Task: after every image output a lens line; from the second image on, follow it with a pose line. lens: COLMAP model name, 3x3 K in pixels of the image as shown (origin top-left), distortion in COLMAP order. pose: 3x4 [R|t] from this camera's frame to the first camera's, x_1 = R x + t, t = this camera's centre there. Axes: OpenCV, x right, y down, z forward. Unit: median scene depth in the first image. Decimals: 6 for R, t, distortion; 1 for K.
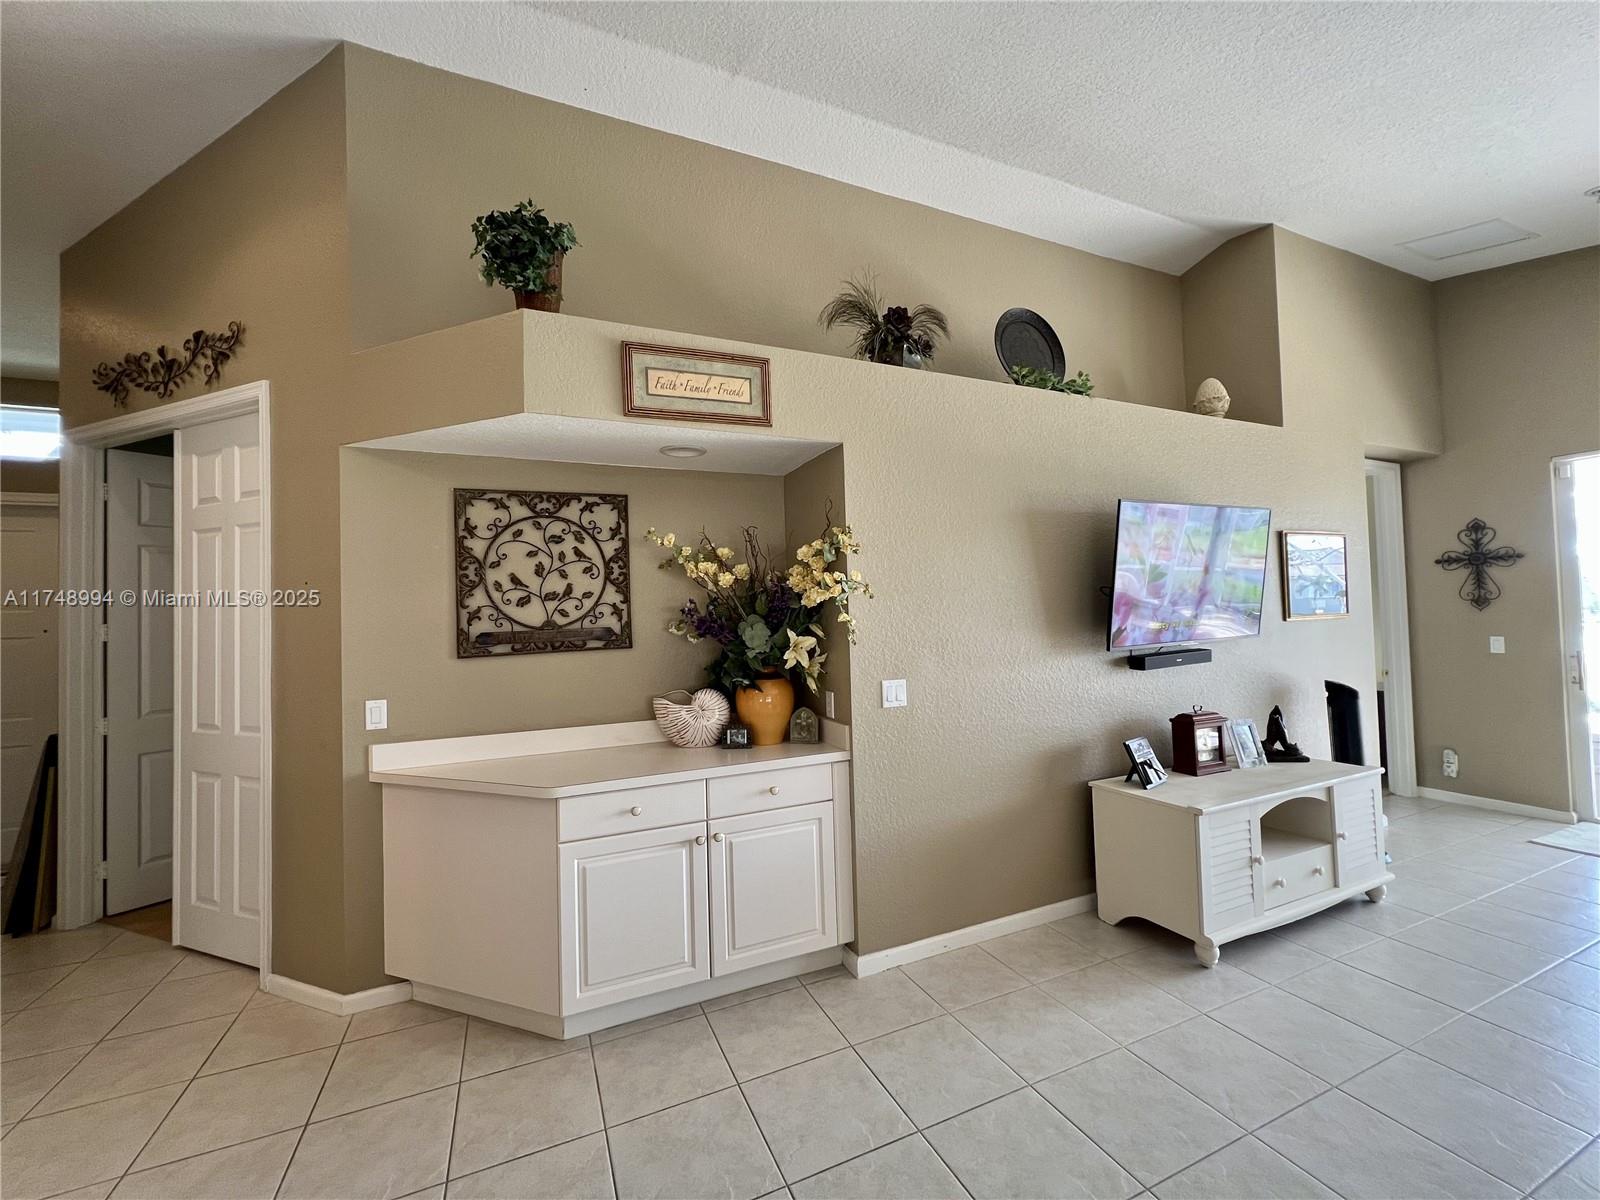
lens RADIAL K [[644.9, 0, 805.8], [0, 644.9, 603.1], [0, 0, 1]] dist [0.002340, 0.000118]
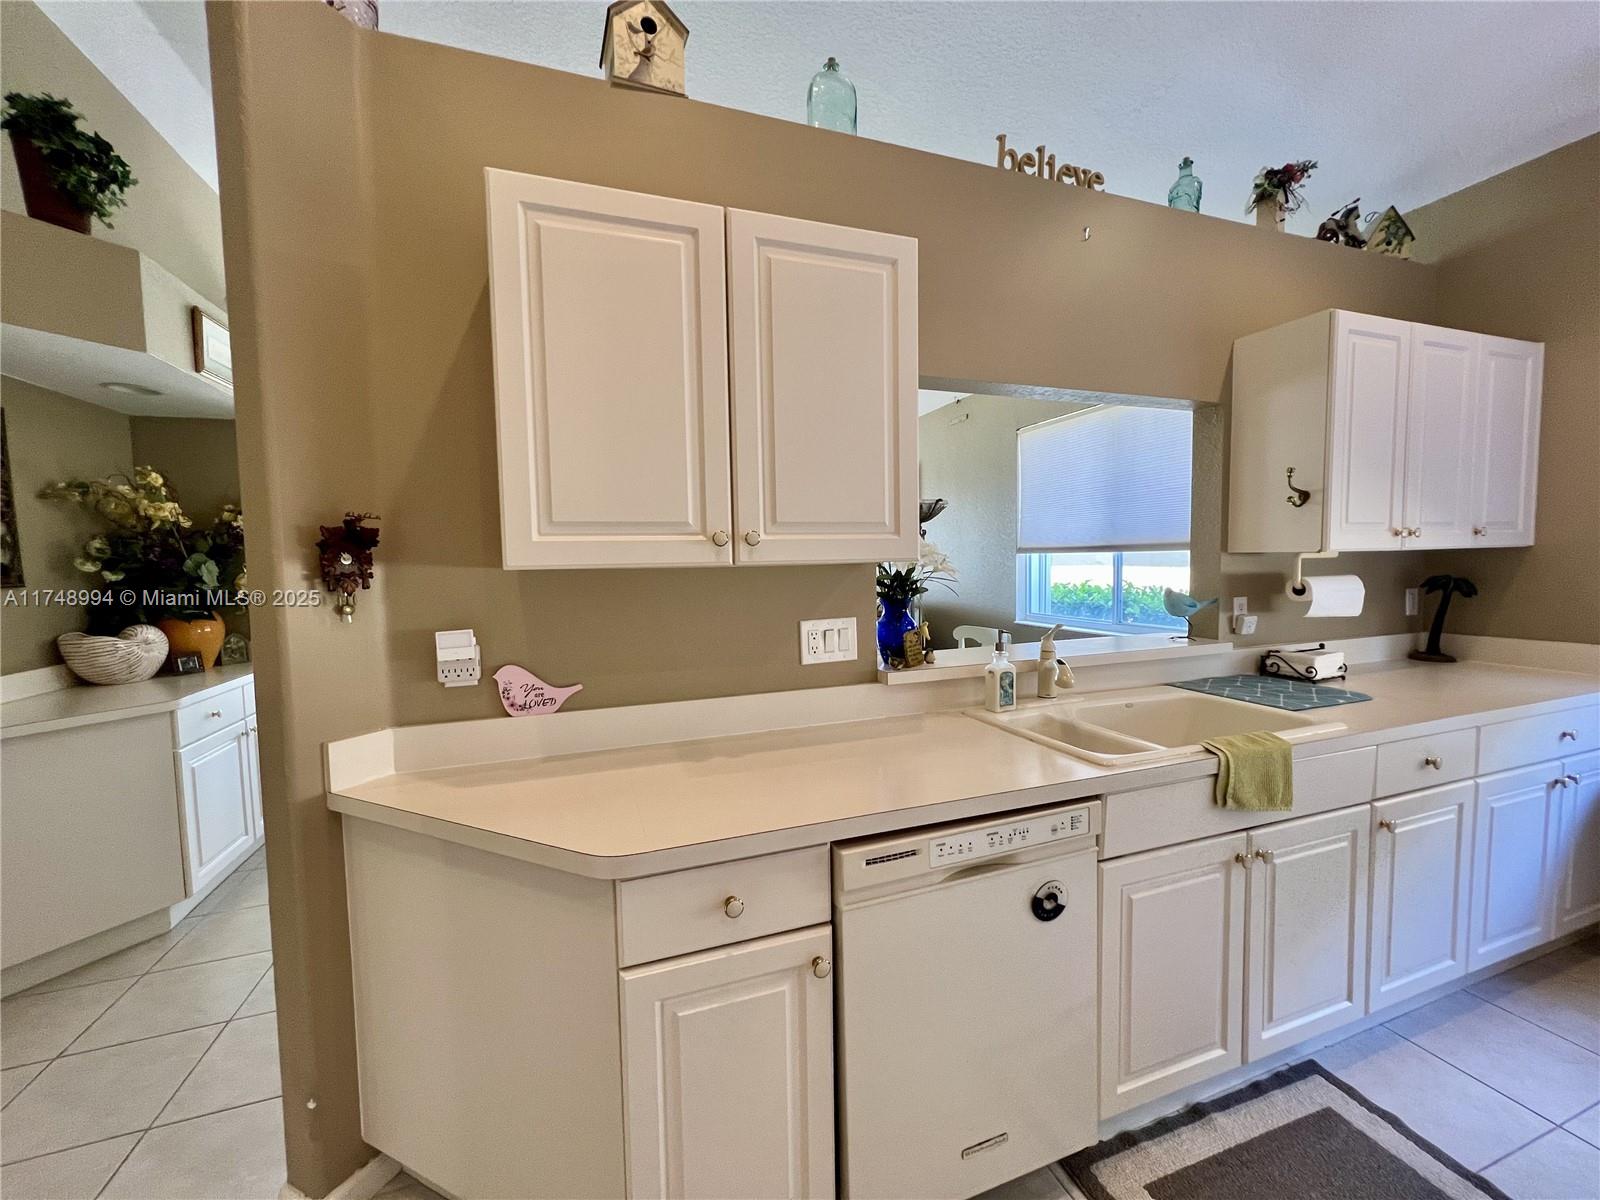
lens RADIAL K [[644.9, 0, 808.0], [0, 644.9, 602.1], [0, 0, 1]] dist [0.002340, 0.000118]
pose [[0.085563, -0.033302, 0.995776, -1.096344], [-0.012739, 0.999323, 0.034515, 0.049283], [-0.996251, -0.015638, 0.085081, -0.144642]]
